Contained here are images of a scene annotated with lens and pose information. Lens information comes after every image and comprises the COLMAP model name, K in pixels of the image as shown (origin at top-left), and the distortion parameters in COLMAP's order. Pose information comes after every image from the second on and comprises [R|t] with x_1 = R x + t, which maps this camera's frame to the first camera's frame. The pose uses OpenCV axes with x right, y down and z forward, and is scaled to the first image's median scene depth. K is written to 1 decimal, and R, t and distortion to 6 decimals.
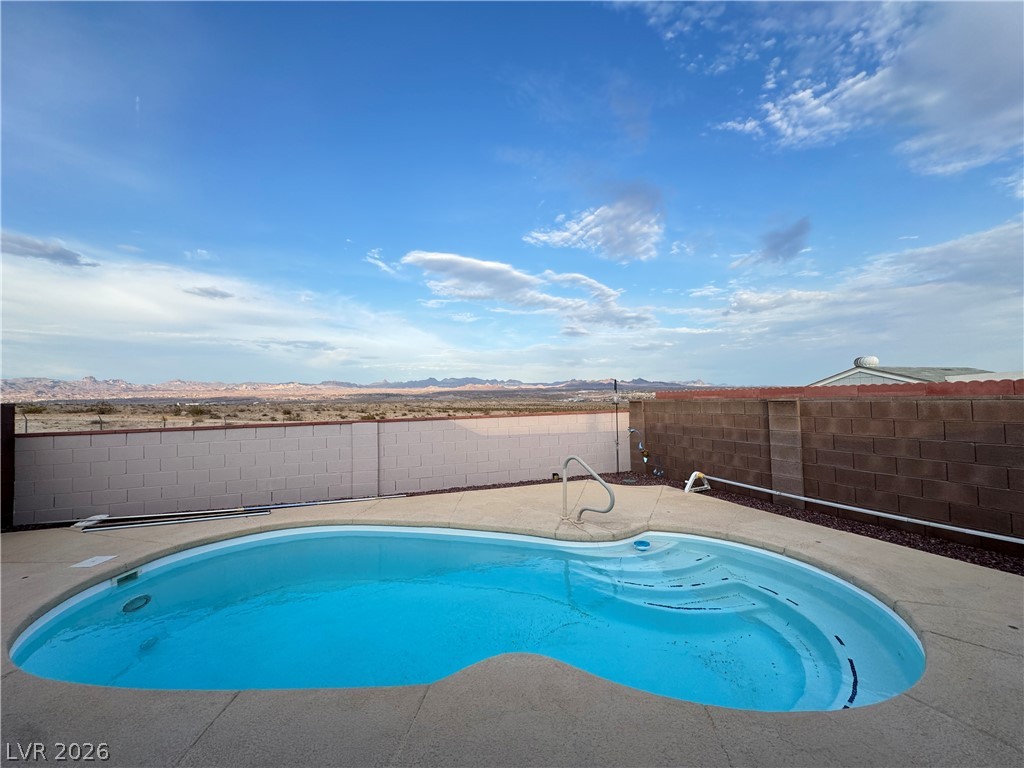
lens RADIAL K [[410.3, 0, 513.3], [0, 410.3, 382.6], [0, 0, 1]] dist [-0.003302, 0.000480]
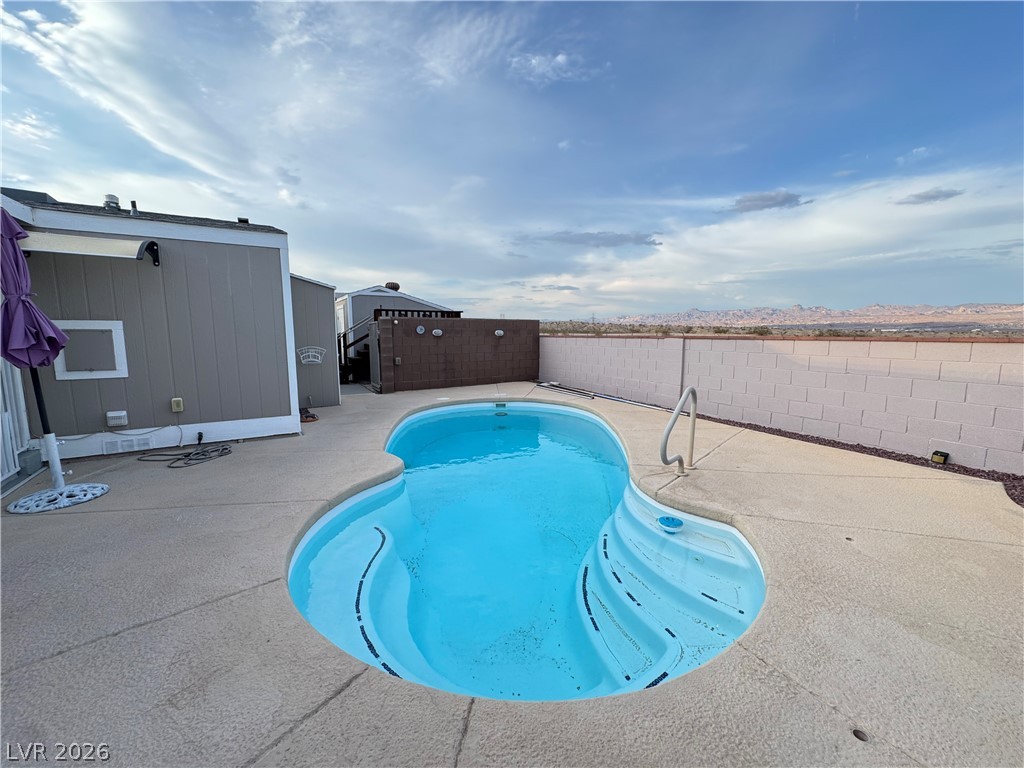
lens RADIAL K [[410.3, 0, 507.3], [0, 410.3, 379.7], [0, 0, 1]] dist [-0.003302, 0.000480]
pose [[0.156693, 0.136735, -0.978136, 0.515795], [0.034608, 0.989002, 0.143798, 0.032690], [0.987041, -0.056383, 0.150238, 0.371145]]
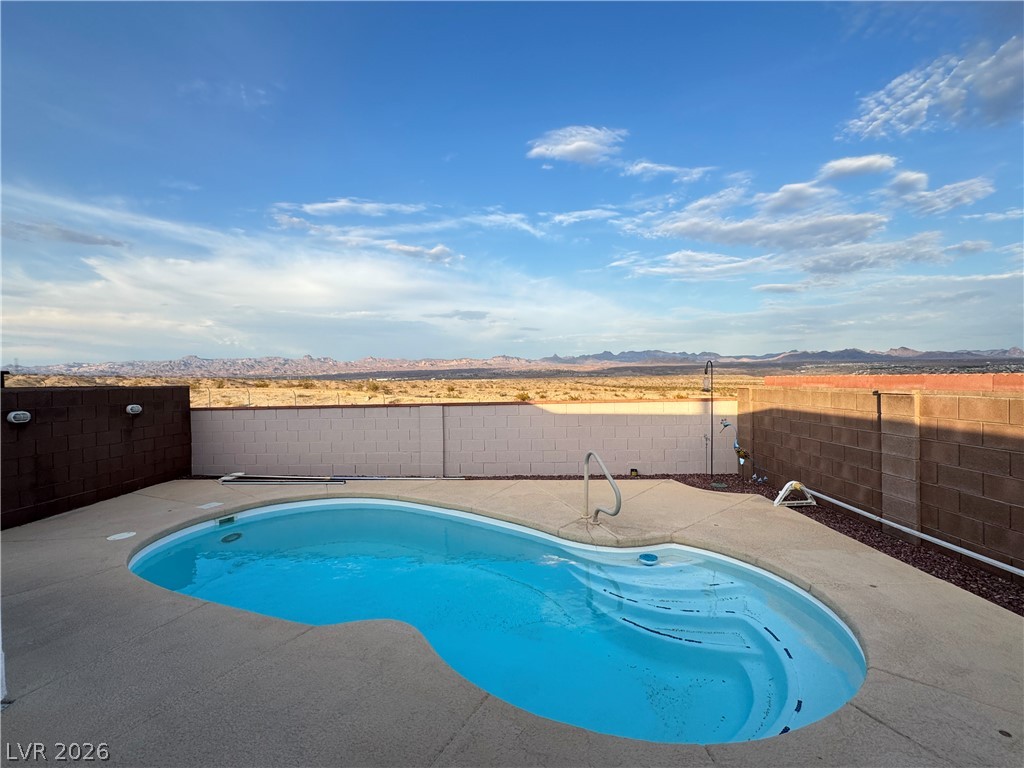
lens RADIAL K [[472.2, 0, 510.9], [0, 472.2, 384.0], [0, 0, 1]] dist [-0.004276, -0.001026]
pose [[0.922067, 0.009863, -0.386905, 0.245814], [0.012577, 0.998384, 0.055423, -0.017633], [0.386826, -0.055970, 0.920453, -0.010352]]
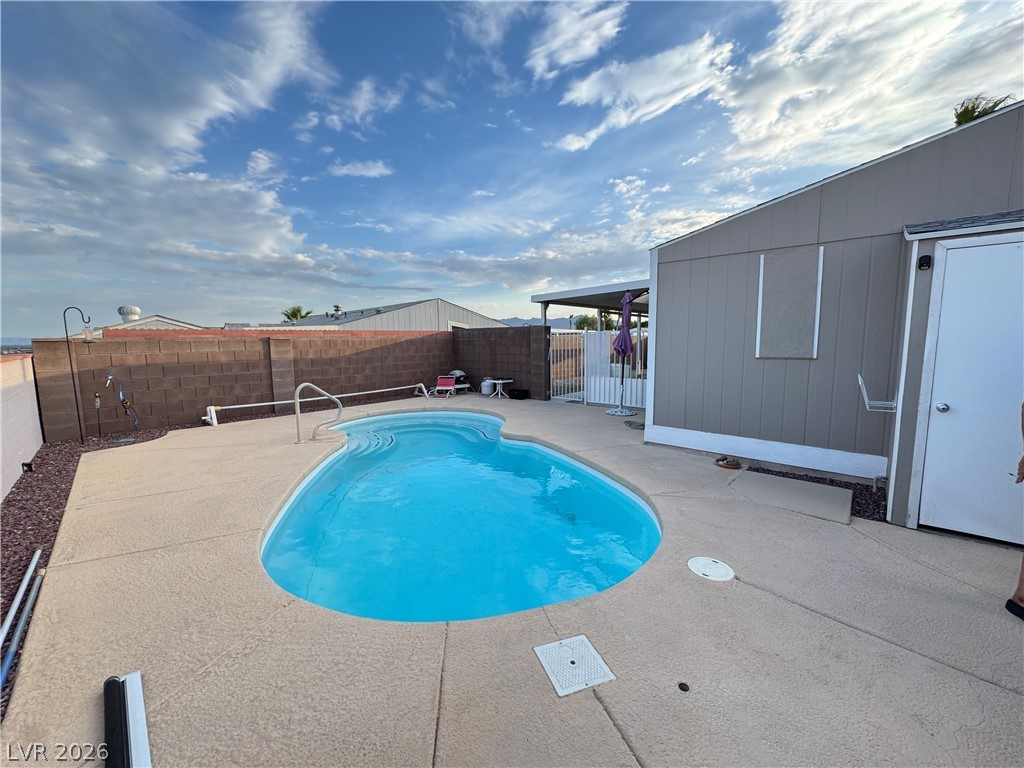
lens RADIAL K [[410.3, 0, 510.7], [0, 410.3, 389.0], [0, 0, 1]] dist [-0.003302, 0.000480]
pose [[-0.431359, -0.084286, 0.898235, -0.685818], [-0.015404, 0.996169, 0.086078, 0.057961], [-0.902049, 0.023294, -0.431004, 0.624488]]
